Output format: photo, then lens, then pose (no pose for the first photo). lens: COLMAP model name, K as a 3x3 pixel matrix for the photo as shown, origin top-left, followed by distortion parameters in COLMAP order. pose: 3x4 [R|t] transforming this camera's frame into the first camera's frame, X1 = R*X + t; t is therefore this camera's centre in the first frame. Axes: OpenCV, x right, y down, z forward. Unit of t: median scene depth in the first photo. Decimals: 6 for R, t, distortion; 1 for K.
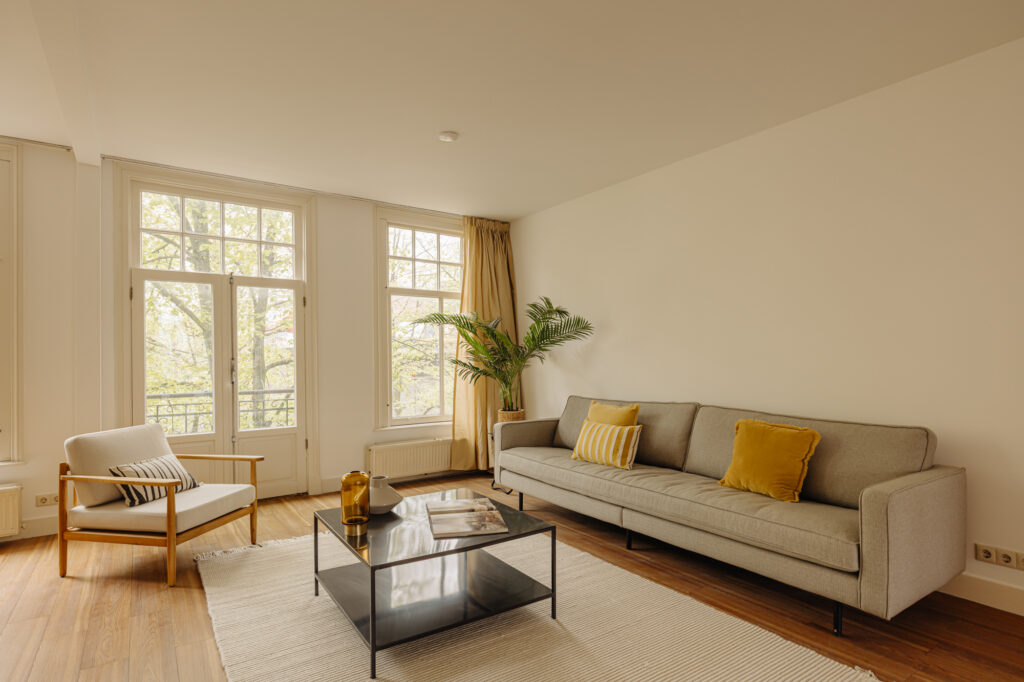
lens RADIAL K [[555.5, 0, 512.7], [0, 555.5, 359.2], [0, 0, 1]] dist [0.004188, -0.000191]
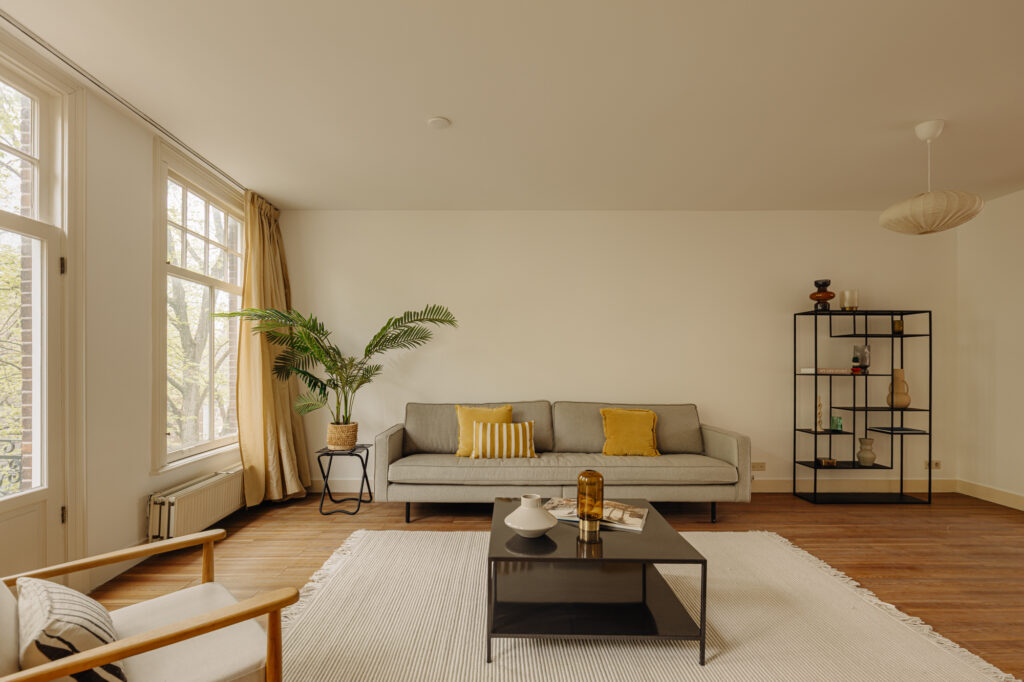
lens RADIAL K [[487.7, 0, 509.1], [0, 487.7, 367.3], [0, 0, 1]] dist [0.000359, 0.000044]
pose [[0.554722, 0.003111, 0.832030, -0.594864], [0.000333, 0.999992, -0.003961, 0.003931], [-0.832036, 0.002475, 0.554716, 0.376689]]
